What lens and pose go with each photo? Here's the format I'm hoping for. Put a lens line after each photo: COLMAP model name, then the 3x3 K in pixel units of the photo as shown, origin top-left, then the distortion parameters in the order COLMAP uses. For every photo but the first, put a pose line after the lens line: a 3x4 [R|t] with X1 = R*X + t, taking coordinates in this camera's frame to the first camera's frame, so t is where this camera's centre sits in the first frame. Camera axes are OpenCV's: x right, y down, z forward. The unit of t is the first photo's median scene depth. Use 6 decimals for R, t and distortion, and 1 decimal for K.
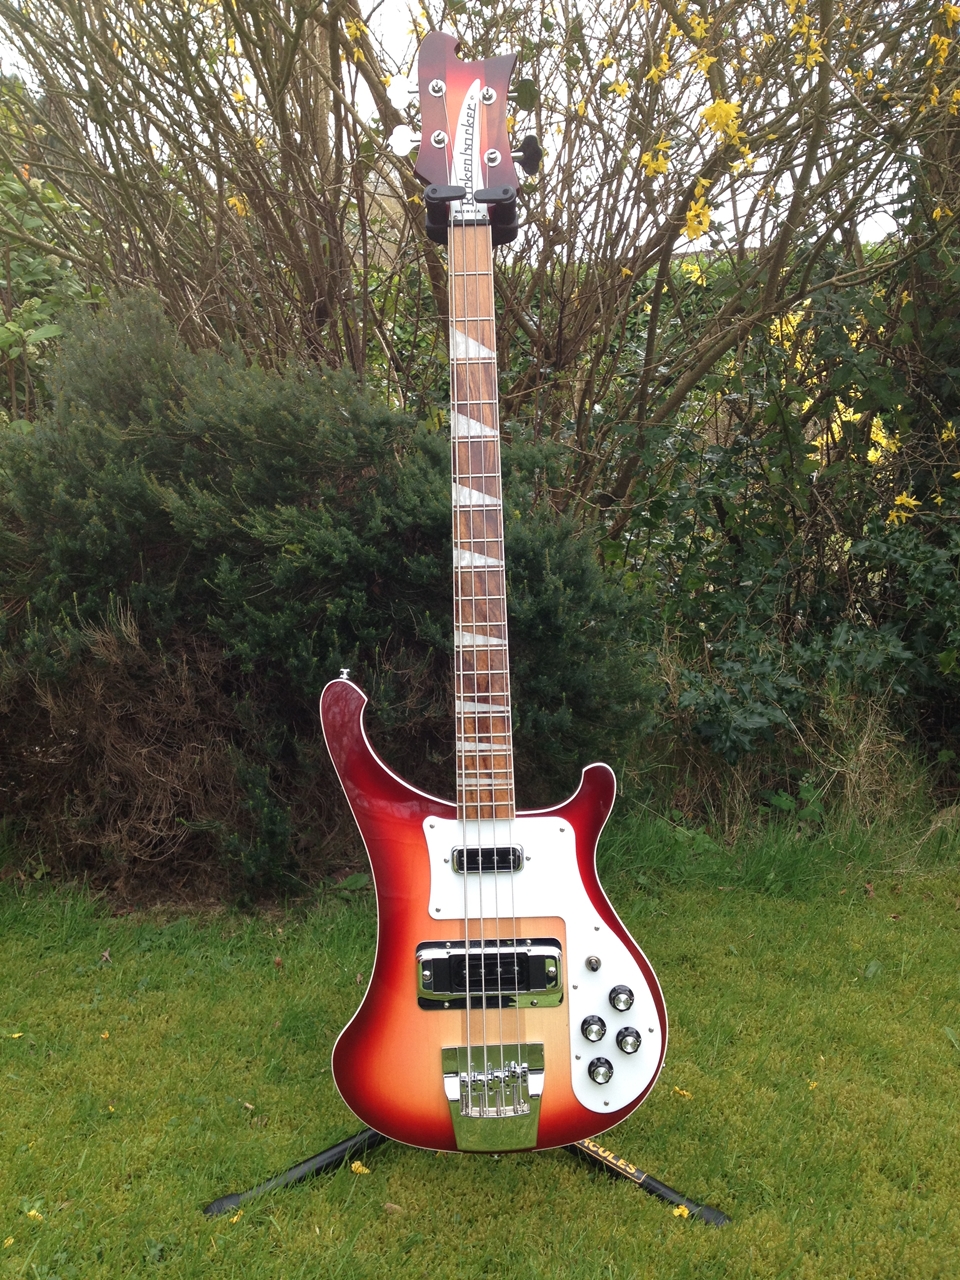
lens RADIAL K [[1107.5, 0, 495.0], [0, 1107.5, 663.5], [0, 0, 1]] dist [0.202621, -0.417660]
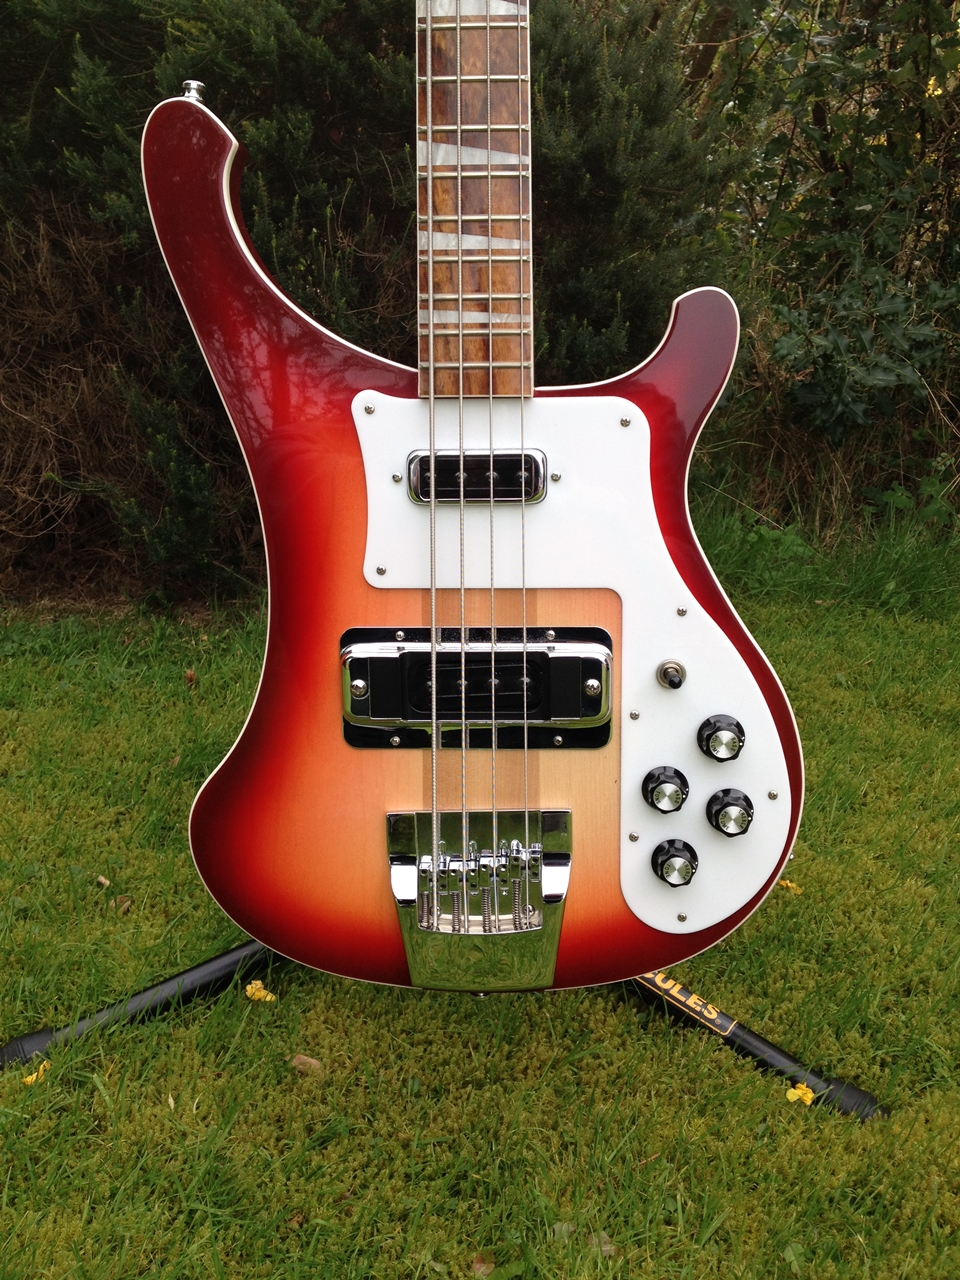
lens RADIAL K [[1322.7, 0, 478.9], [0, 1322.7, 624.3], [0, 0, 1]] dist [0.270503, -0.773627]
pose [[0.999314, 0.028015, -0.024206, 0.008251], [-0.022545, 0.979052, 0.202360, 0.086899], [0.029368, -0.201675, 0.979012, 0.283116]]
